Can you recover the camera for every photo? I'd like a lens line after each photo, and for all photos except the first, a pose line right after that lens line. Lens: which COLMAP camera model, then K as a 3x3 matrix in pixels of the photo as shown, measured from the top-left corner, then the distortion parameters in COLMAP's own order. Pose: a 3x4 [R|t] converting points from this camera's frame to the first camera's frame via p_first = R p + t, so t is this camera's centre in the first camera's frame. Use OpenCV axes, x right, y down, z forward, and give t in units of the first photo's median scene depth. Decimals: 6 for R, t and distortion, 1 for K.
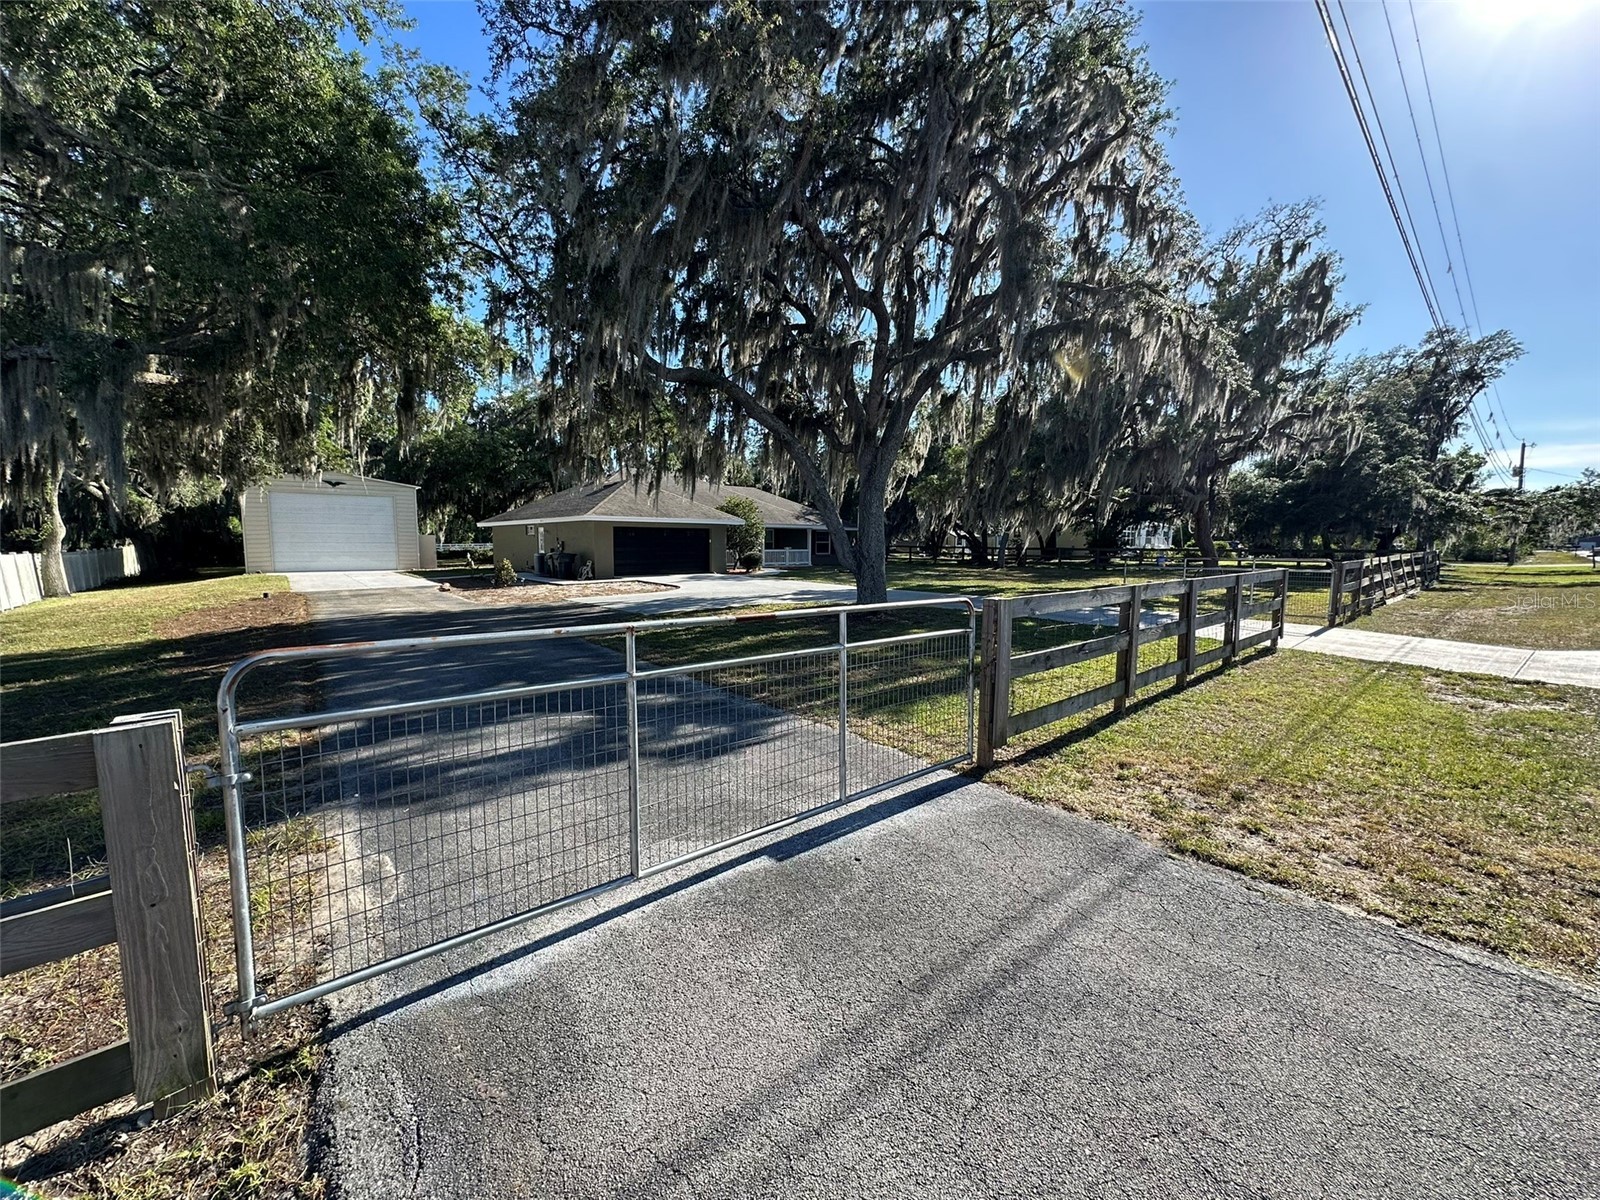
lens RADIAL K [[643.9, 0, 801.7], [0, 643.9, 604.4], [0, 0, 1]] dist [-0.001019, 0.000391]
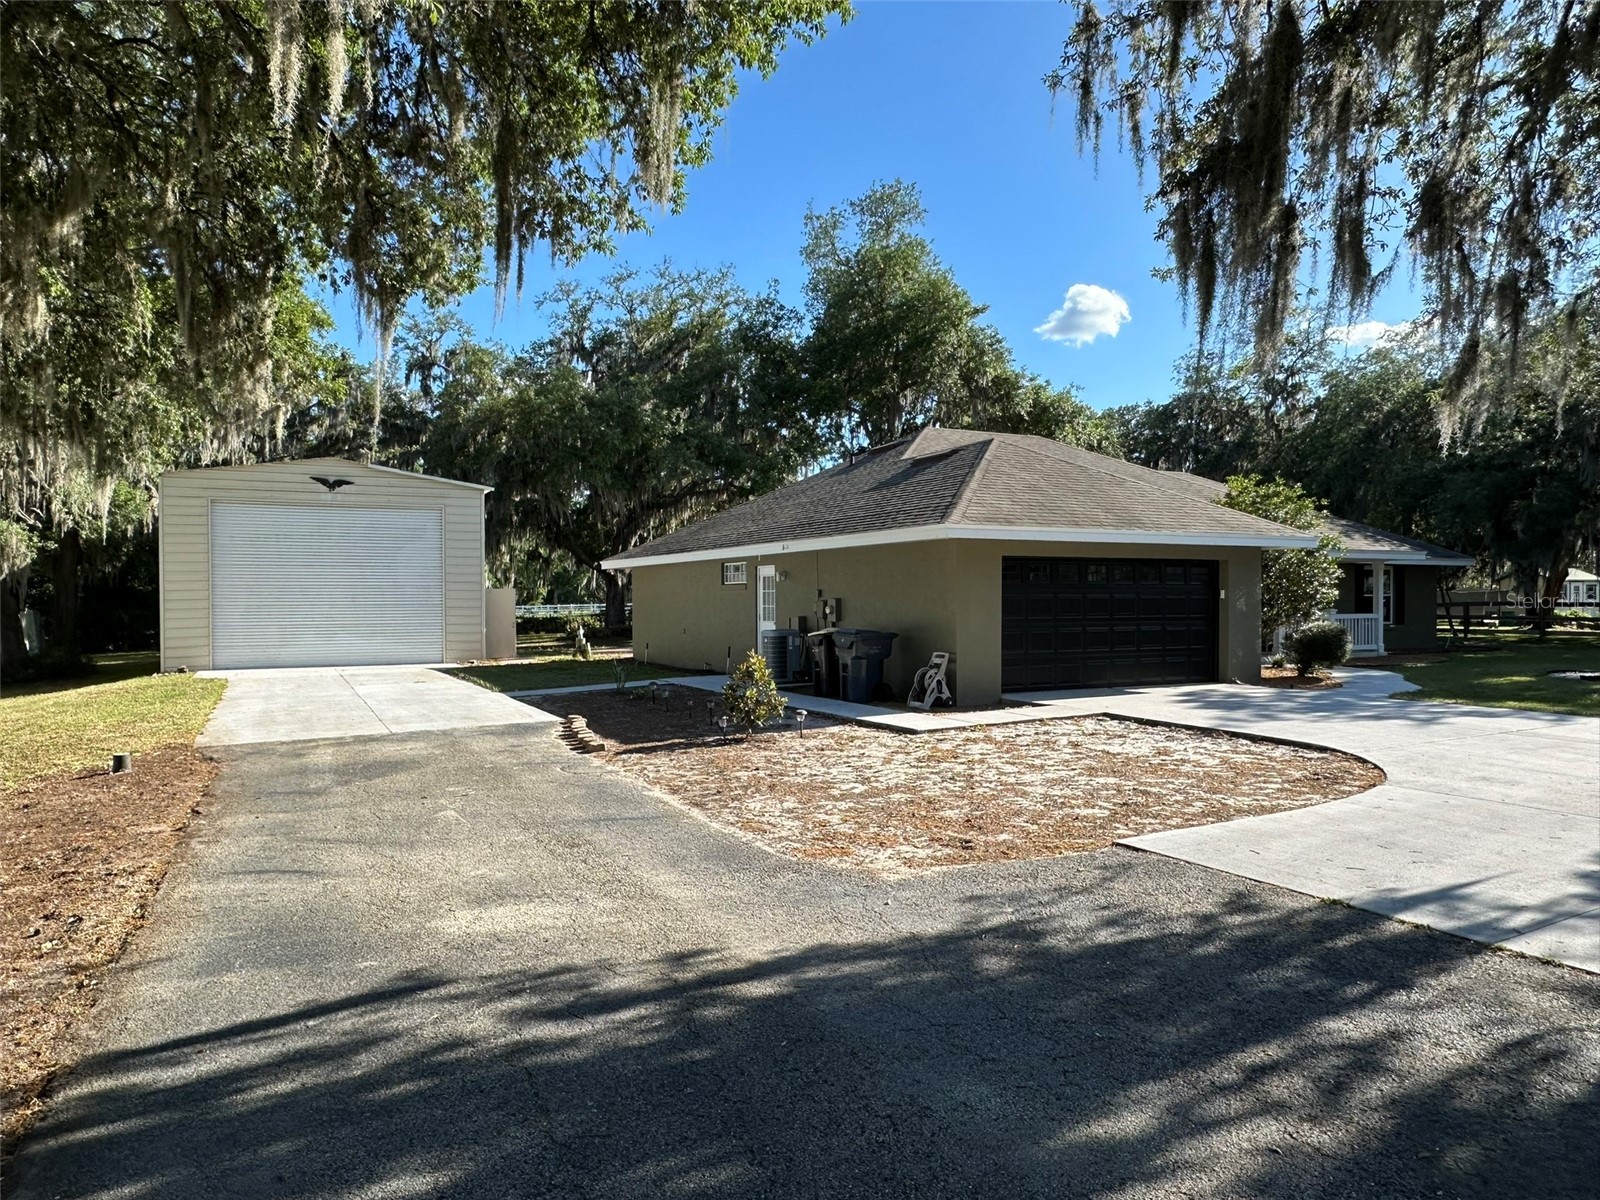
lens RADIAL K [[1070.6, 0, 796.5], [0, 1070.6, 609.1], [0, 0, 1]] dist [-0.002220, -0.001104]
pose [[0.974211, -0.006745, -0.225538, -0.225809], [-0.012714, 0.996324, -0.084716, -0.033339], [0.225280, 0.085399, 0.970544, 0.334903]]
